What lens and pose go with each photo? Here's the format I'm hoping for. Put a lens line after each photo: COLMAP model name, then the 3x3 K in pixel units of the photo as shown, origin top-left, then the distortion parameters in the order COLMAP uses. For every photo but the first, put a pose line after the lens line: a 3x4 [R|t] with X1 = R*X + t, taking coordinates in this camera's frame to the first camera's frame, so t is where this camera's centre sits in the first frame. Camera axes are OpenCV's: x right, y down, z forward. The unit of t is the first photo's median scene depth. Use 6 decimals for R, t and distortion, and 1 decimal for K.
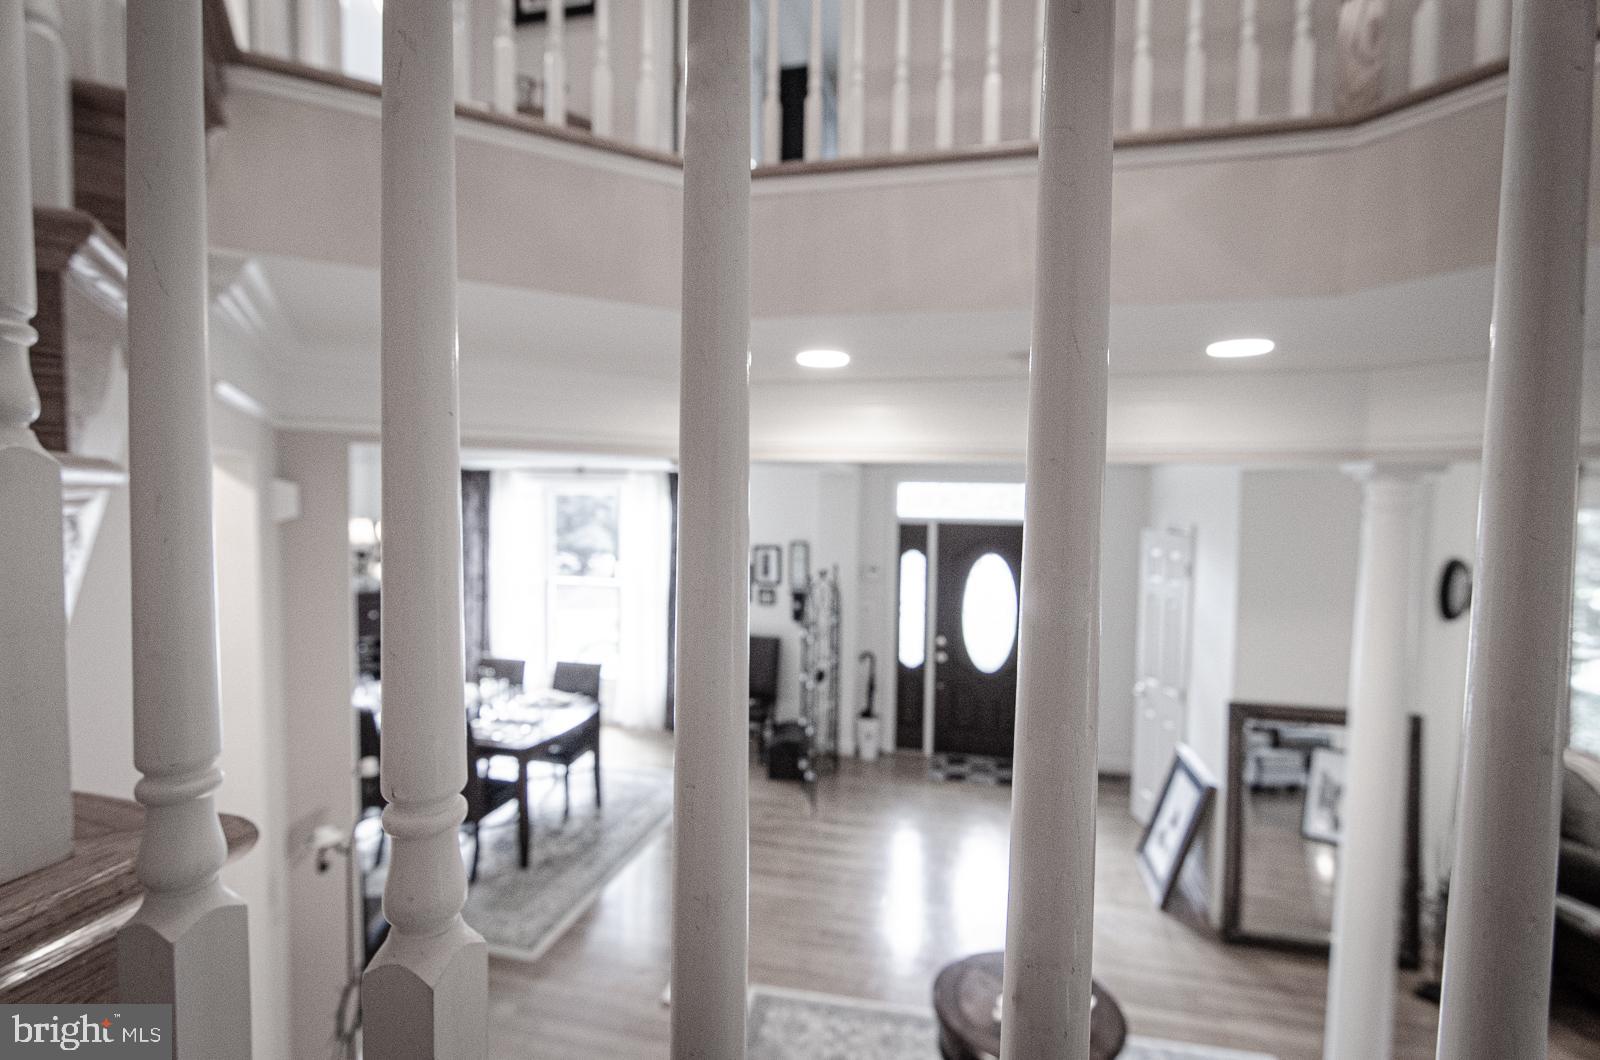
lens RADIAL K [[766.9, 0, 802.2], [0, 766.9, 534.8], [0, 0, 1]] dist [-0.002066, 0.003036]
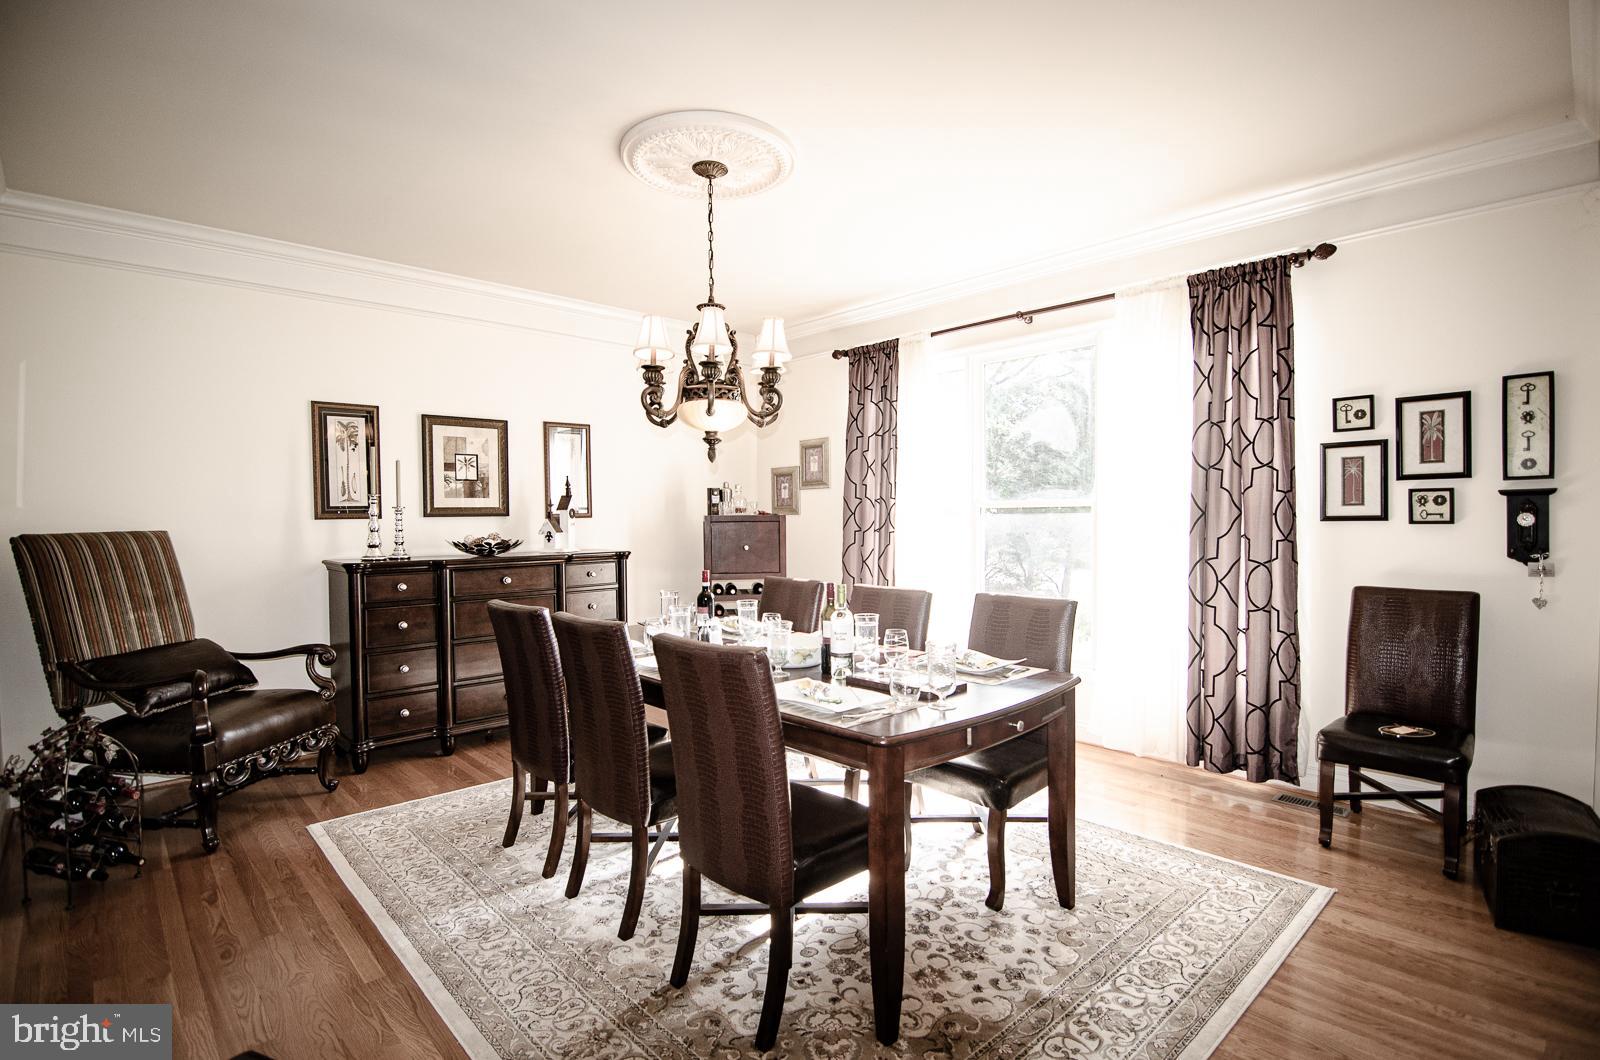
lens RADIAL K [[766.9, 0, 804.0], [0, 766.9, 530.6], [0, 0, 1]] dist [-0.002066, 0.003036]
pose [[0.849221, 0.001176, -0.528037, -0.169890], [-0.022490, 0.999171, -0.033945, 0.164802], [0.527559, 0.040703, 0.848543, 0.566243]]
